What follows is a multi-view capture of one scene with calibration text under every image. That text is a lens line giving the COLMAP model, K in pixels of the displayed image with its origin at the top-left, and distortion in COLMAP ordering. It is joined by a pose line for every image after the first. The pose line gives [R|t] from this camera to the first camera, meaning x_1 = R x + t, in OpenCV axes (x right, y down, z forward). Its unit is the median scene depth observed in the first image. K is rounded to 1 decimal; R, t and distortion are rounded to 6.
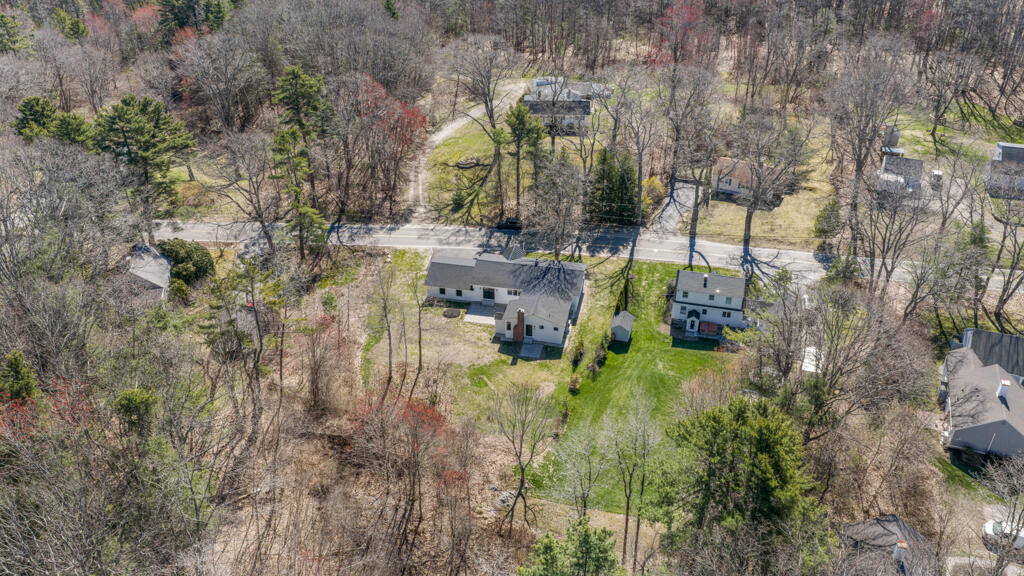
lens RADIAL K [[860.7, 0, 512.0], [0, 860.7, 288.0], [0, 0, 1]] dist [0.045474, -0.060108]
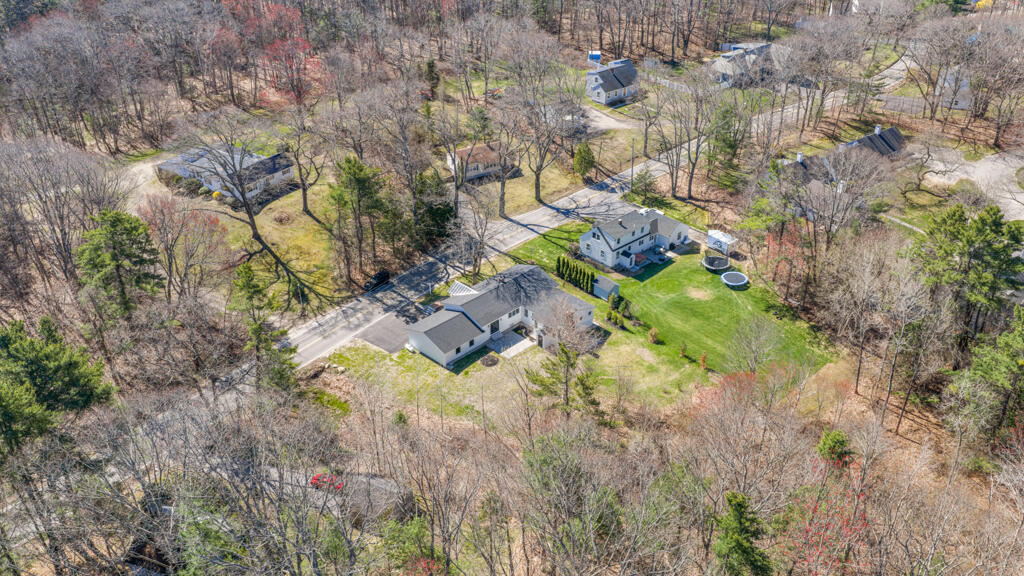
lens RADIAL K [[860.7, 0, 512.0], [0, 860.7, 288.0], [0, 0, 1]] dist [0.045474, -0.060108]
pose [[0.529792, -0.424933, 0.733998, -0.708656], [0.447492, 0.875218, 0.183694, -0.201391], [-0.720466, 0.231139, 0.653838, 0.333410]]
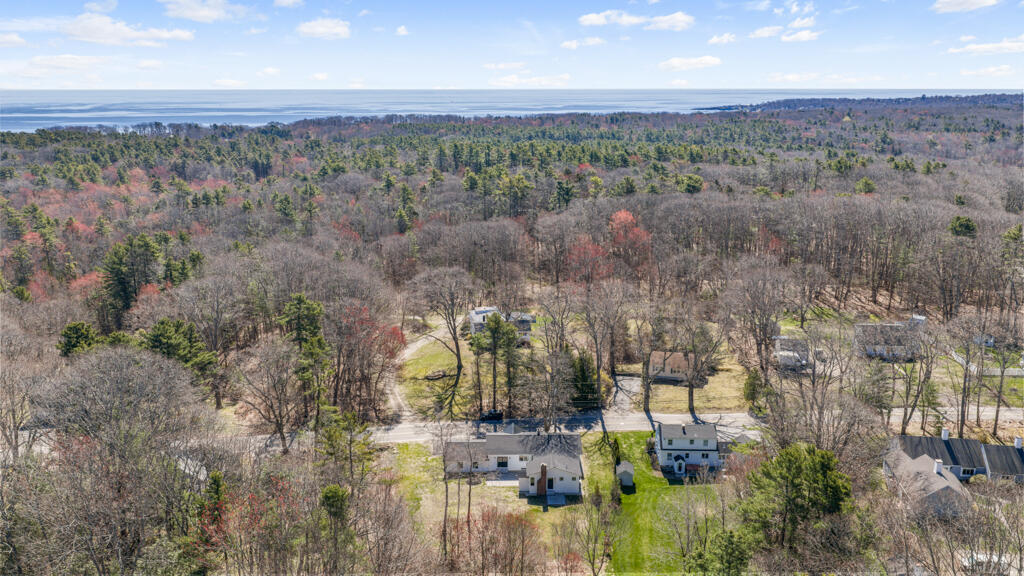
lens RADIAL K [[860.7, 0, 512.0], [0, 860.7, 288.0], [0, 0, 1]] dist [0.045474, -0.060108]
pose [[0.975745, -0.046464, 0.213924, -0.246996], [0.113709, 0.942618, -0.313914, 0.148113], [-0.187063, 0.330625, 0.925038, -0.139000]]
